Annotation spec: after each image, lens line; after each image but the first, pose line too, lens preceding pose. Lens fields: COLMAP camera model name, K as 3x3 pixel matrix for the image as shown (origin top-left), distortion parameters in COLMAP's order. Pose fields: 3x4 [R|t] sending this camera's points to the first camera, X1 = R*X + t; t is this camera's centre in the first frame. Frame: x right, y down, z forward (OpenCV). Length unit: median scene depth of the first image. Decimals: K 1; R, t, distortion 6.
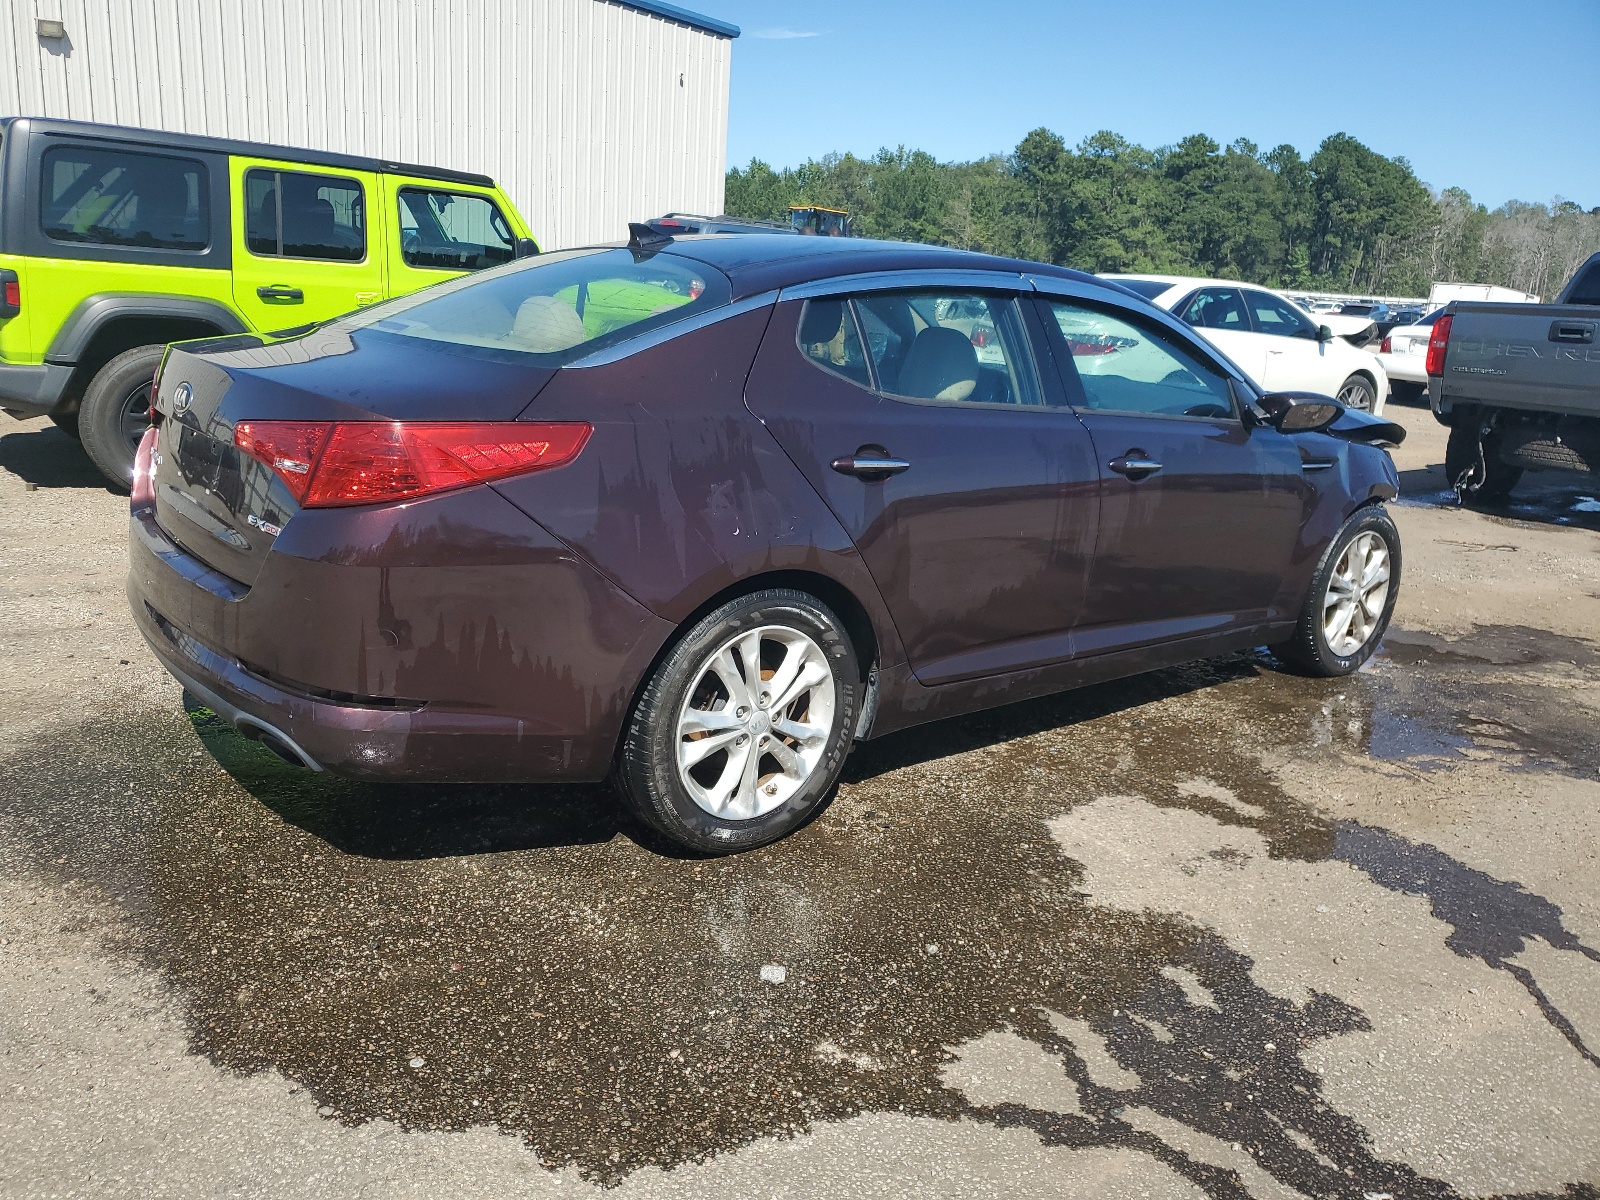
lens RADIAL K [[1257.7, 0, 800.0], [0, 1257.7, 600.0], [0, 0, 1]] dist [-0.003972, 0.038577]
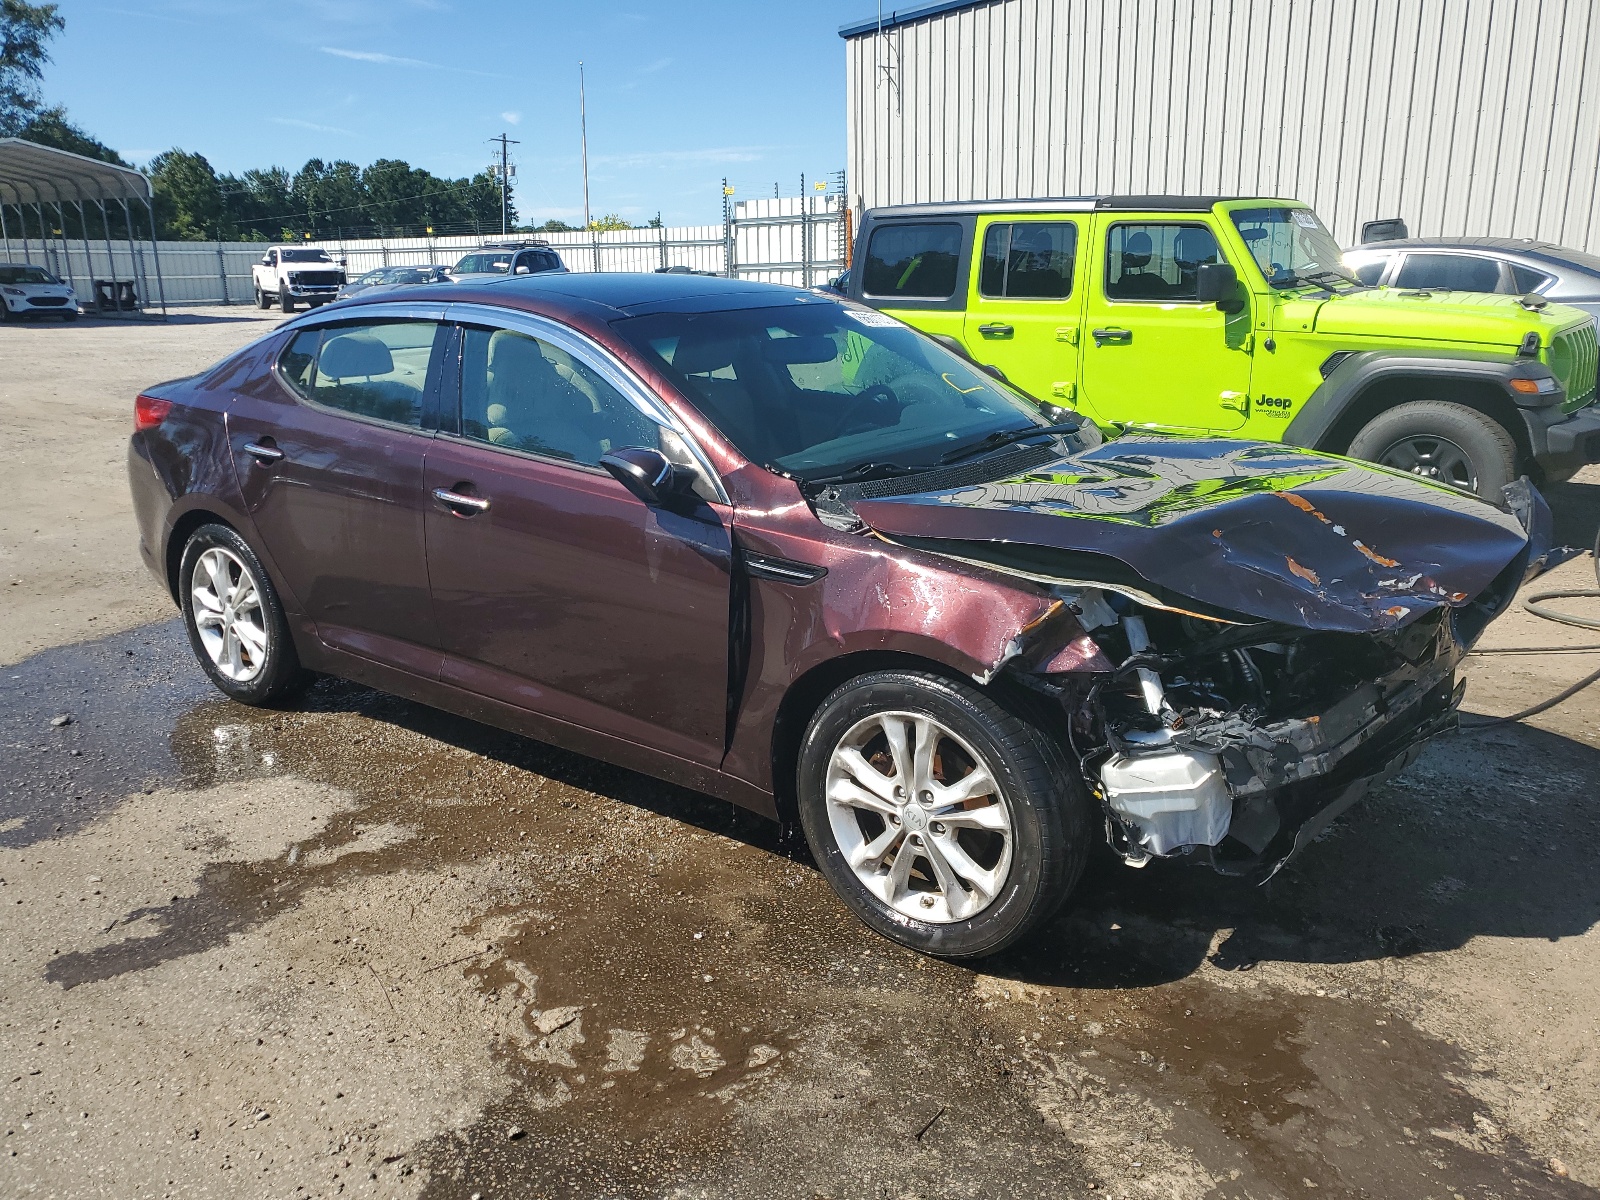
lens RADIAL K [[1257.7, 0, 800.0], [0, 1257.7, 600.0], [0, 0, 1]] dist [-0.003972, 0.038577]
pose [[0.233536, 0.194897, -0.952615, 1.067719], [-0.214513, 0.965894, 0.145026, -0.197244], [0.948391, 0.170479, 0.267379, 0.843801]]
